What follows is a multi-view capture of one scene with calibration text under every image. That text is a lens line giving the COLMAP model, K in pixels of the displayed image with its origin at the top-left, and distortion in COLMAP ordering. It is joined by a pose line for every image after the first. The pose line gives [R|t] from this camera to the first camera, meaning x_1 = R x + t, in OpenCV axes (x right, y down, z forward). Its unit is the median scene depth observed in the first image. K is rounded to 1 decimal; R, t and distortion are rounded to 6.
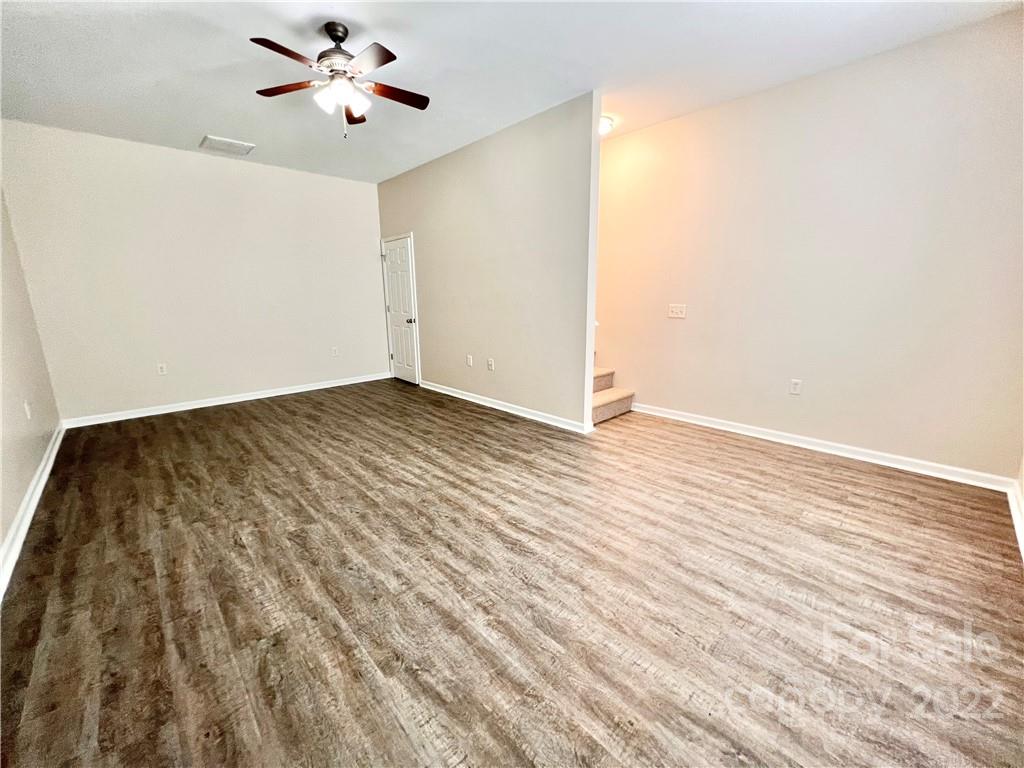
lens RADIAL K [[414.3, 0, 520.1], [0, 414.3, 386.7], [0, 0, 1]] dist [0.001208, 0.000169]
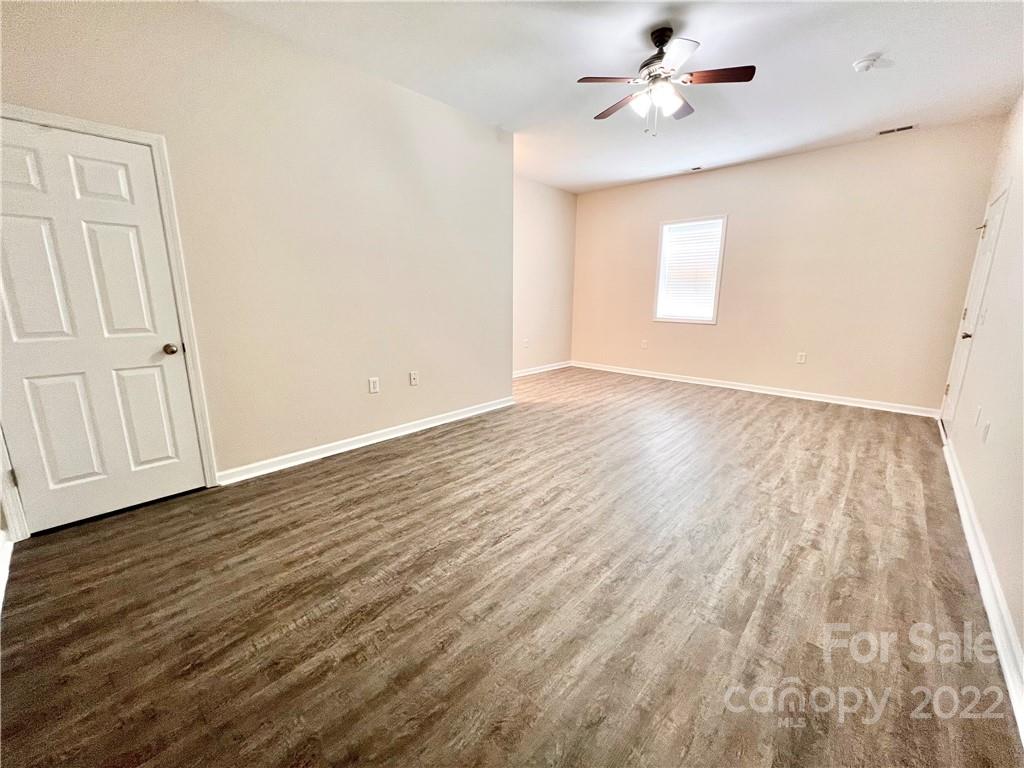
lens RADIAL K [[414.3, 0, 508.0], [0, 414.3, 378.4], [0, 0, 1]] dist [0.001208, 0.000169]
pose [[-0.061195, -0.188713, 0.980124, -1.252205], [0.217589, 0.955825, 0.197620, -0.248411], [-0.974120, 0.225357, -0.017429, 1.222827]]
